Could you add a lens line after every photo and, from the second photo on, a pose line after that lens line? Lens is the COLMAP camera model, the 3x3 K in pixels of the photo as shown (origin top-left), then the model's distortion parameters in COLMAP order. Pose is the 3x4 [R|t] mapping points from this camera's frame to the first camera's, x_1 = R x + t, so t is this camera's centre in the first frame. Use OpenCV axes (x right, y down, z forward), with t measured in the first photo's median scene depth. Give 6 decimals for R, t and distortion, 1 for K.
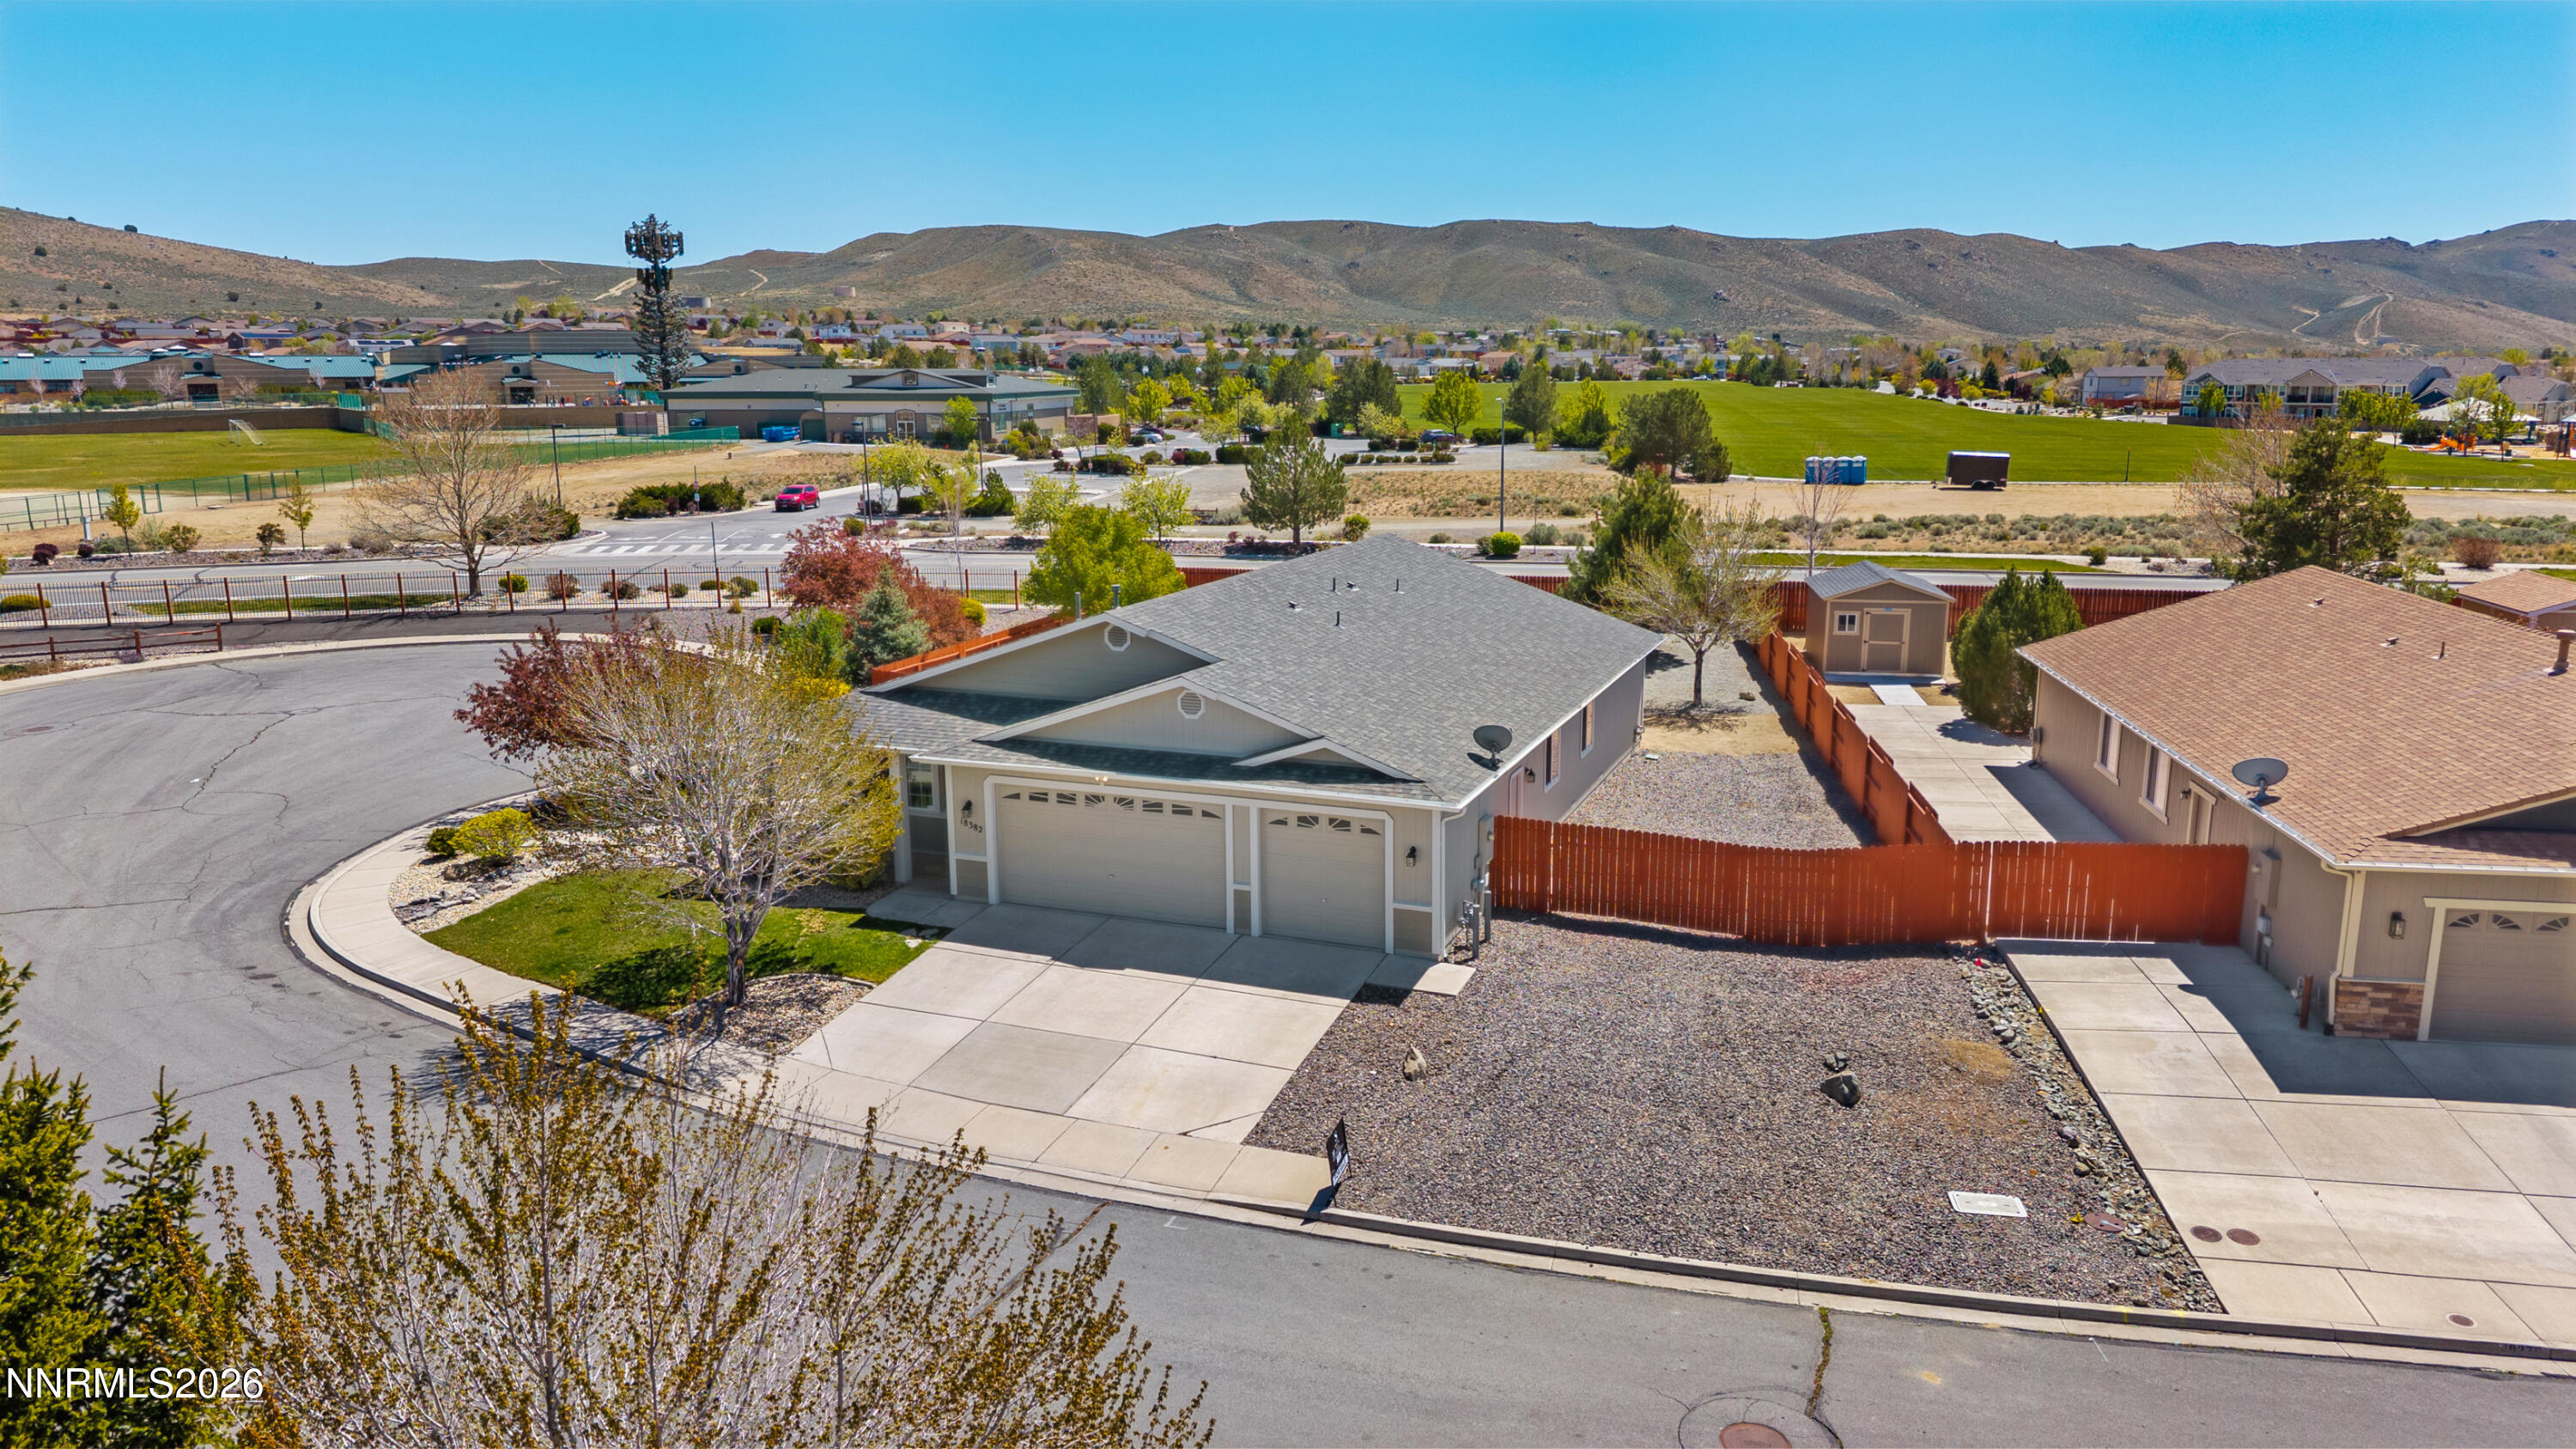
lens RADIAL K [[1704.0, 0, 1289.8], [0, 1704.0, 772.8], [0, 0, 1]] dist [0.054573, -0.070943]
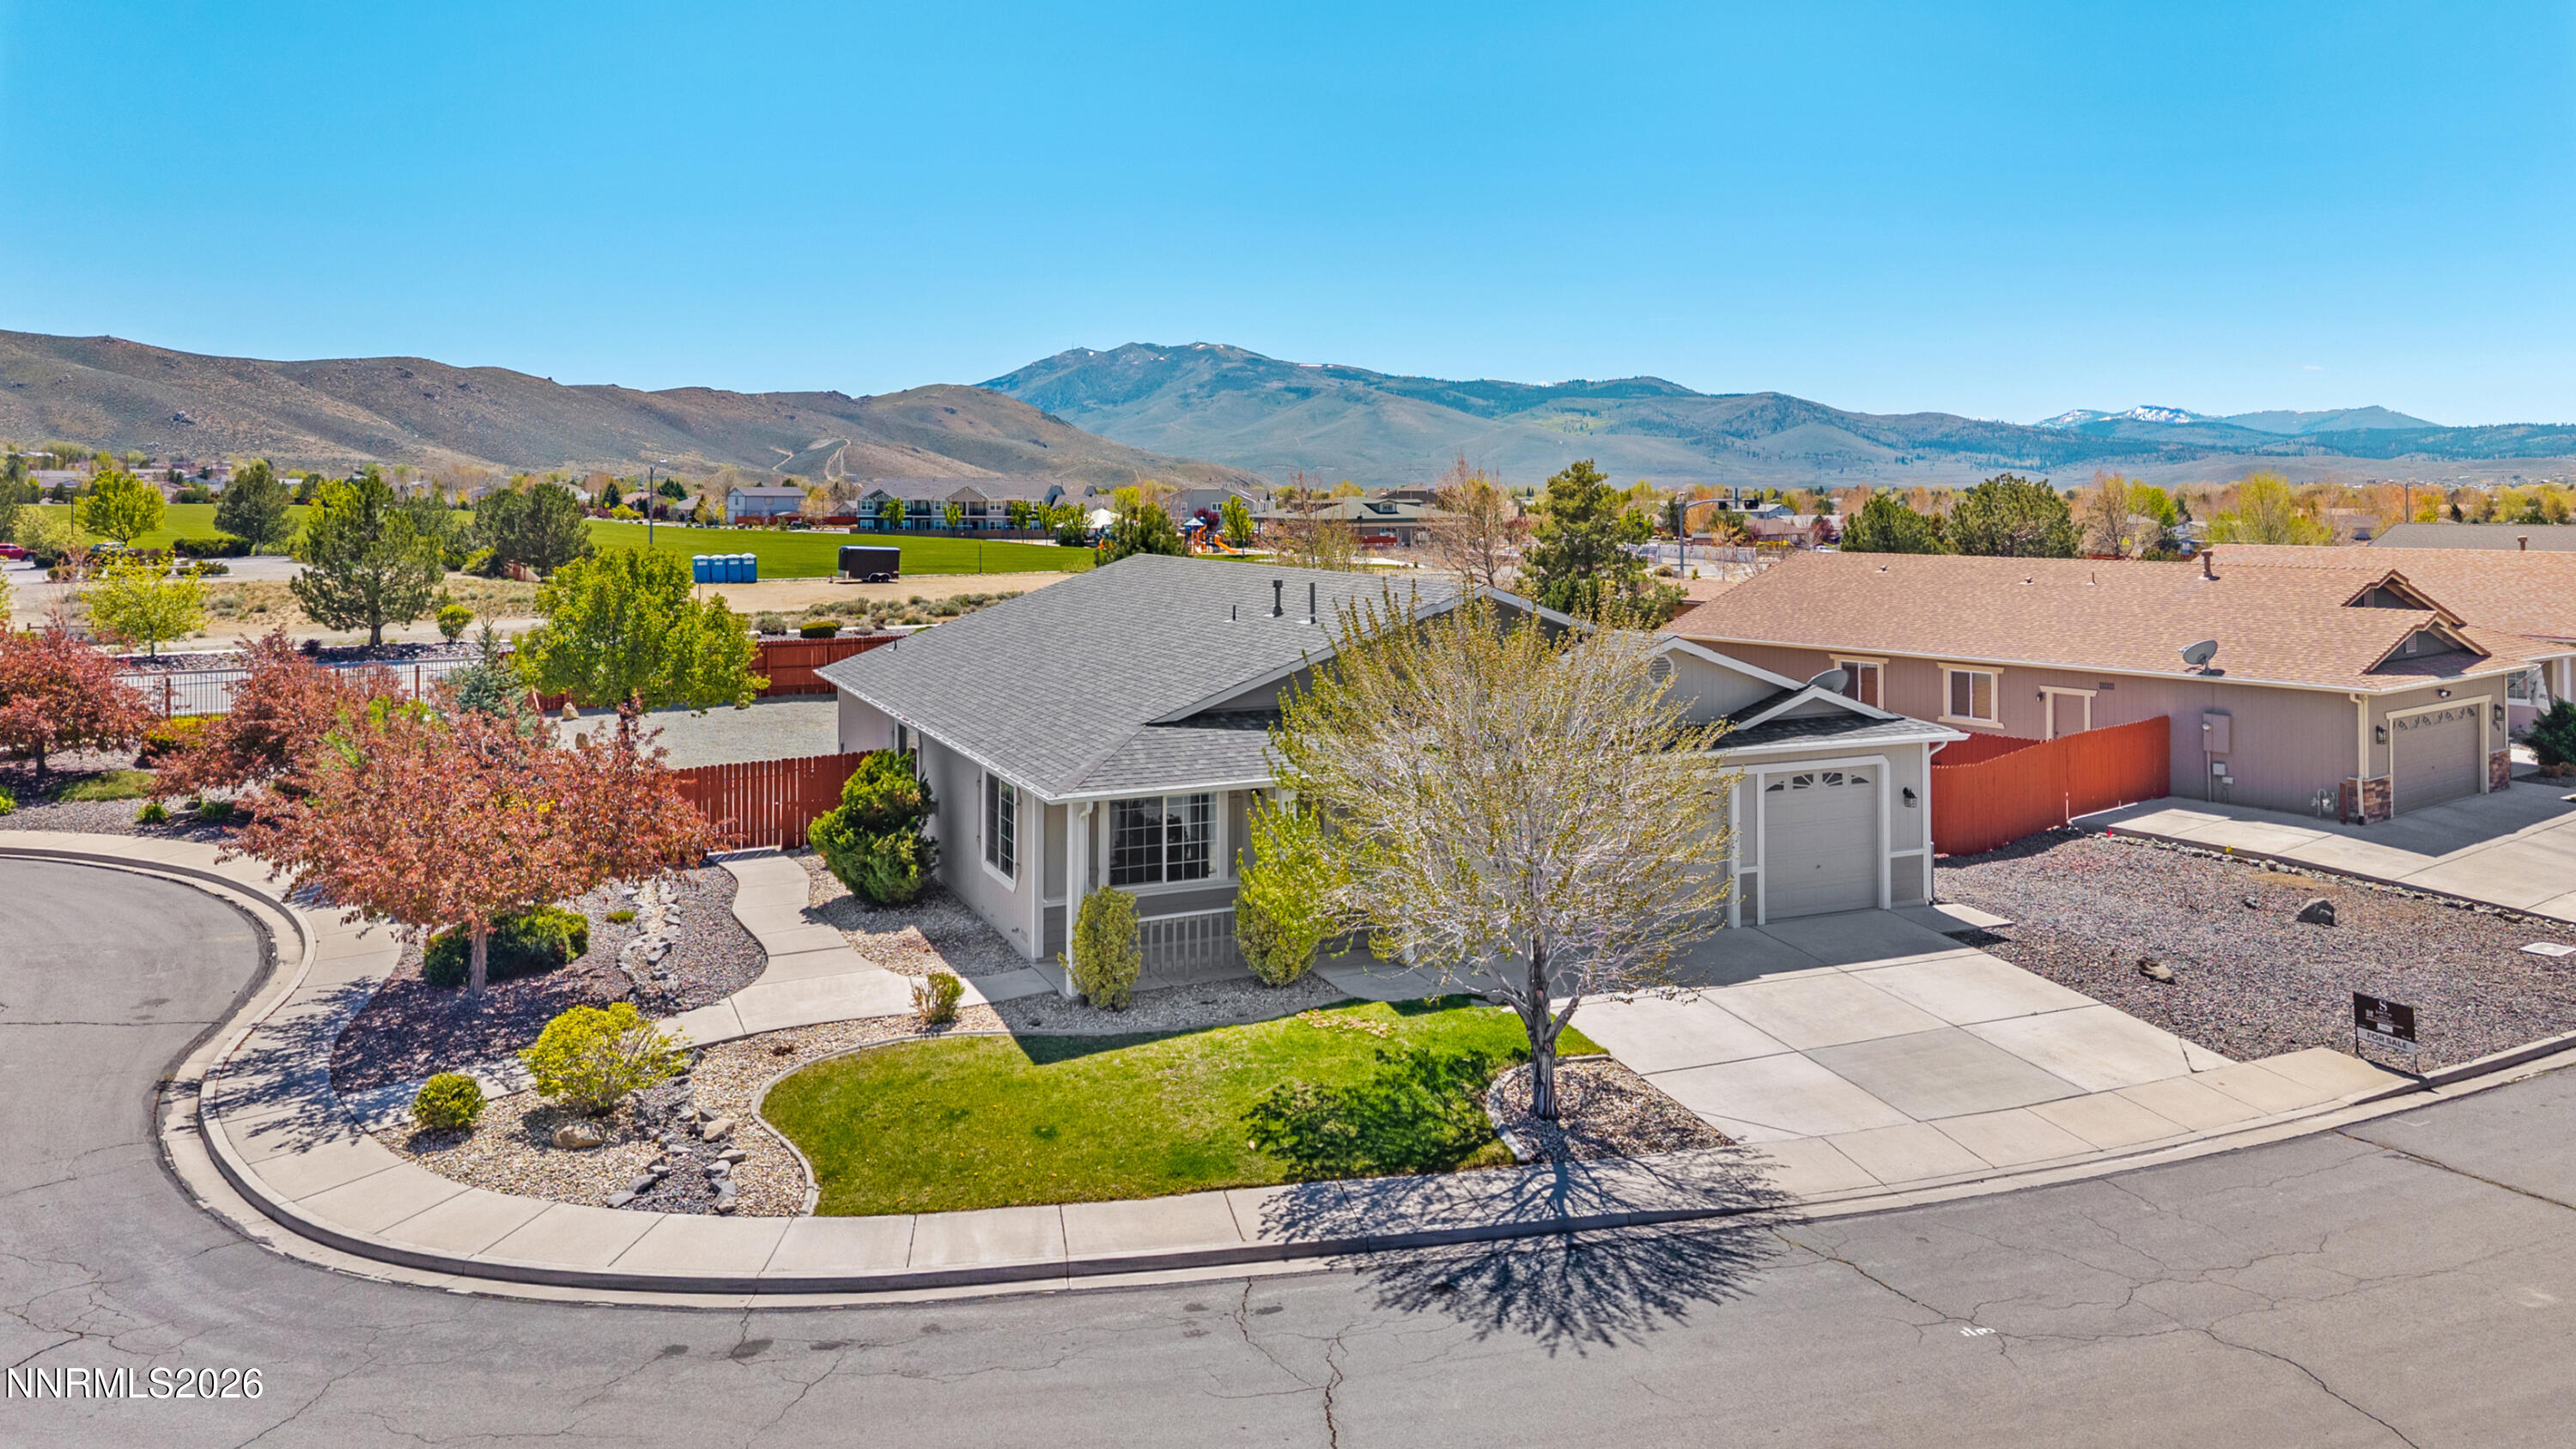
lens RADIAL K [[1762.9, 0, 1286.4], [0, 1762.9, 643.1], [0, 0, 1]] dist [0.072361, -0.109610]
pose [[0.692872, -0.056540, 0.718841, -0.839643], [0.165591, 0.982753, -0.082311, -0.011698], [-0.701789, 0.176065, 0.690285, 0.504567]]
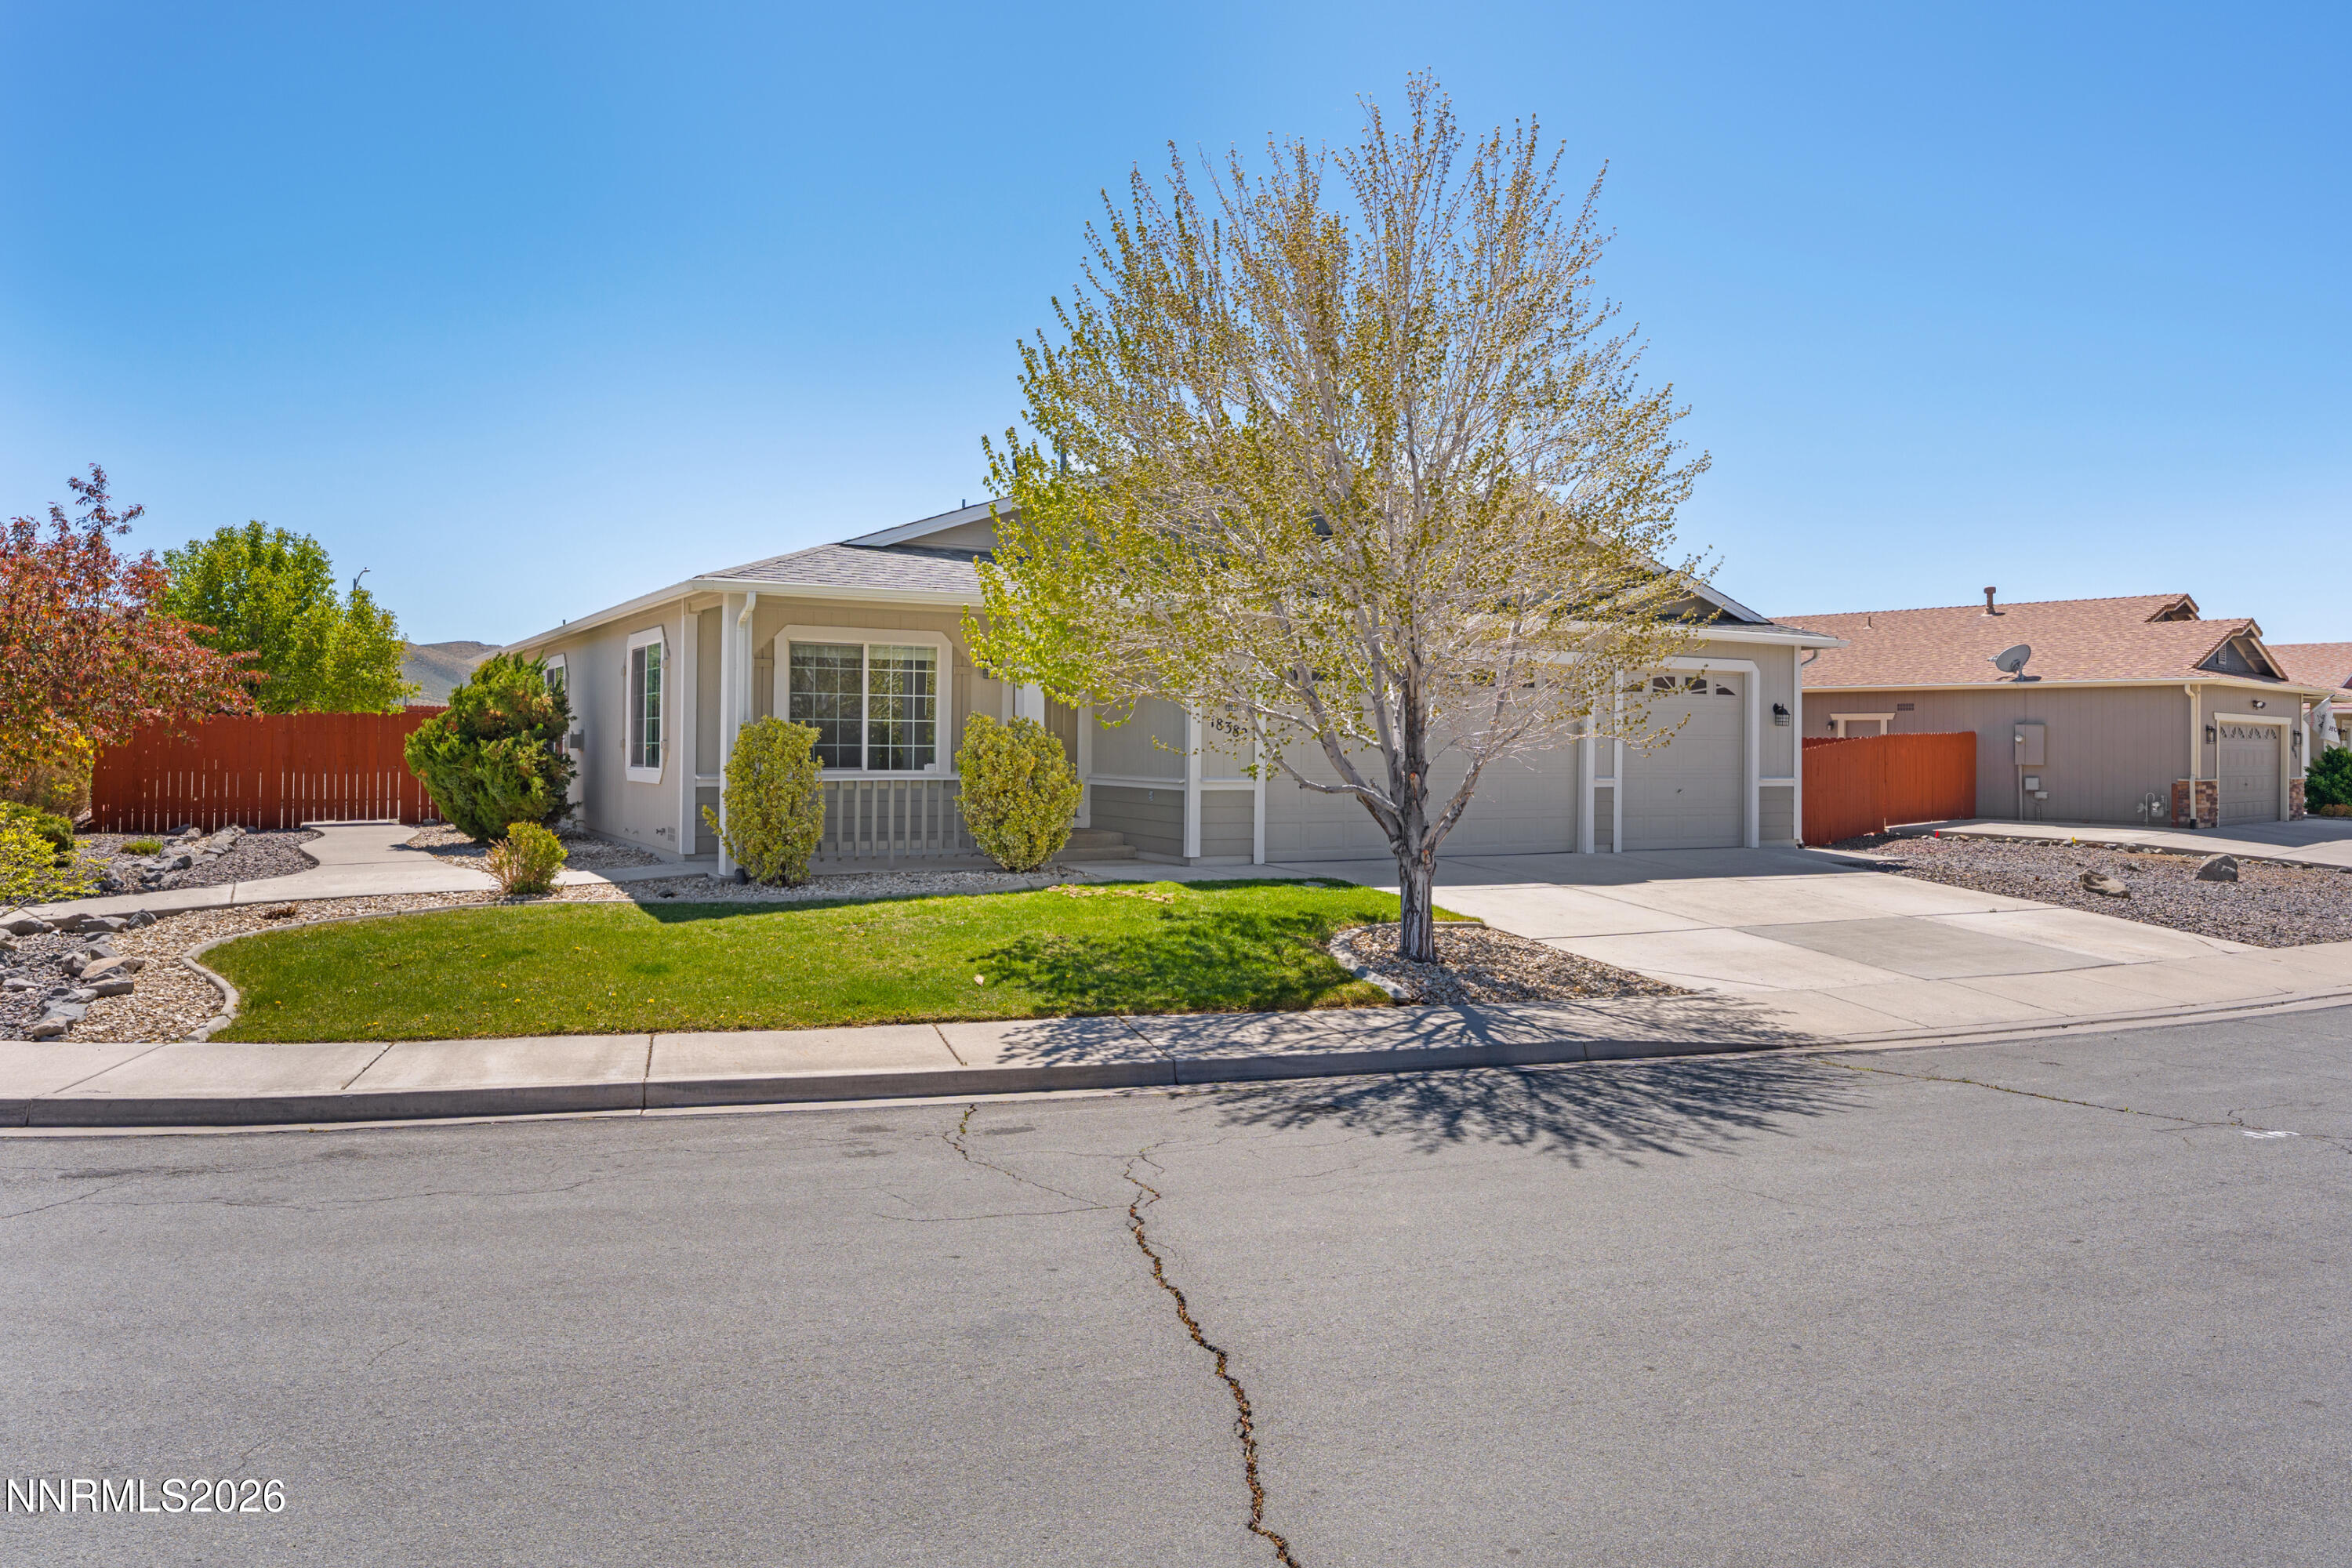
lens RADIAL K [[1605.9, 0, 1169.8], [0, 1605.9, 817.3], [0, 0, 1]] dist [0.001797, 0.000380]
pose [[0.619924, -0.021093, 0.784378, -0.660330], [0.169624, 0.979604, -0.107717, 0.121527], [-0.766108, 0.199826, 0.610859, 0.721912]]
